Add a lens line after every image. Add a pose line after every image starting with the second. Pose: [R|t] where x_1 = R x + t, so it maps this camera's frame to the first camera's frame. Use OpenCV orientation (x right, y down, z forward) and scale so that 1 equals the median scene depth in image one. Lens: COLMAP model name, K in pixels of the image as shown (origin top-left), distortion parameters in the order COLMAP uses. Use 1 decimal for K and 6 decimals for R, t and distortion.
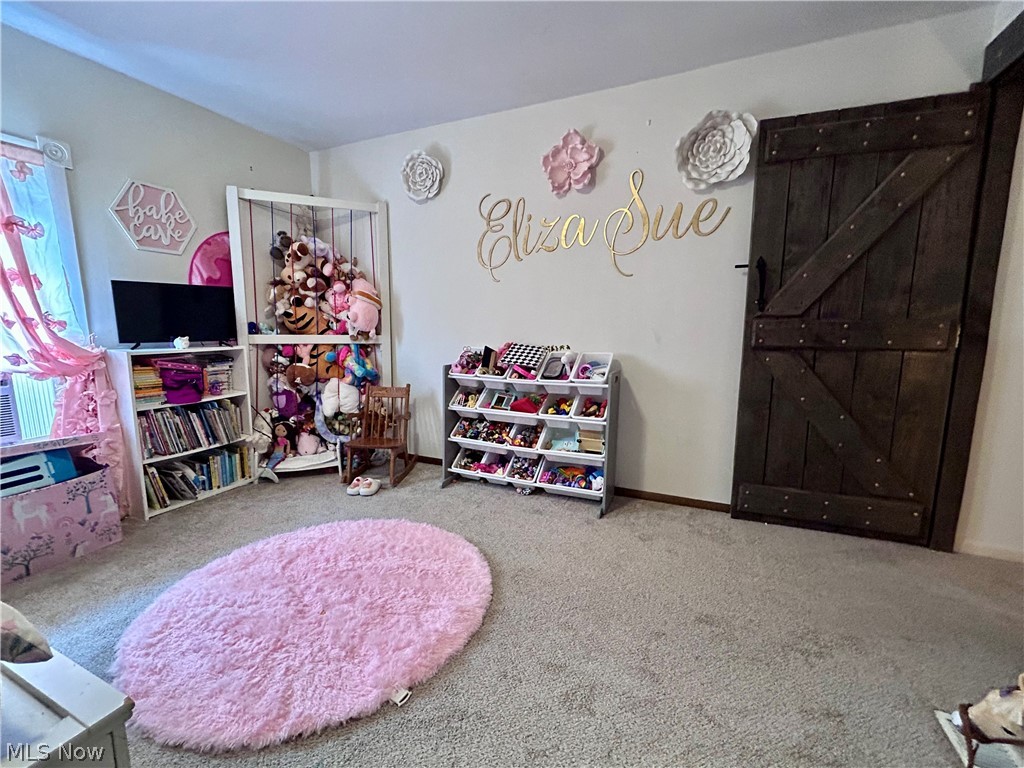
lens RADIAL K [[428.2, 0, 509.9], [0, 428.2, 385.1], [0, 0, 1]] dist [-0.001888, 0.001097]
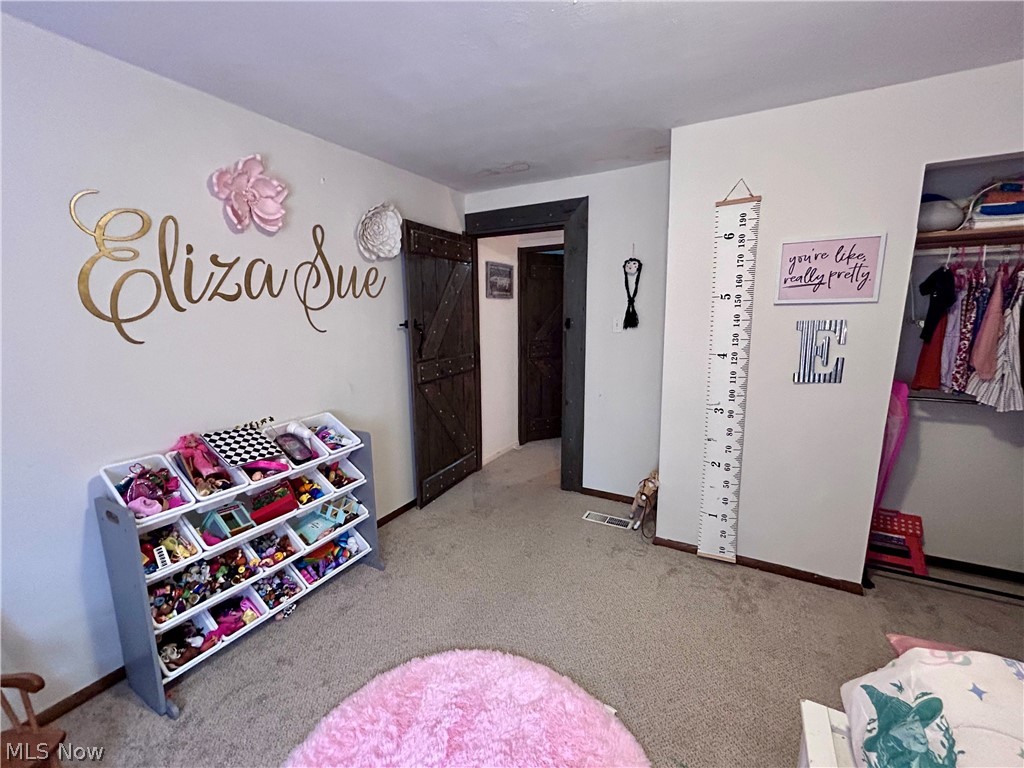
lens RADIAL K [[428.2, 0, 509.9], [0, 428.2, 385.1], [0, 0, 1]] dist [-0.001888, 0.001097]
pose [[0.088178, -0.178877, 0.979912, -0.652016], [0.153542, 0.974428, 0.164059, -0.229987], [-0.984200, 0.135991, 0.113388, 0.487469]]
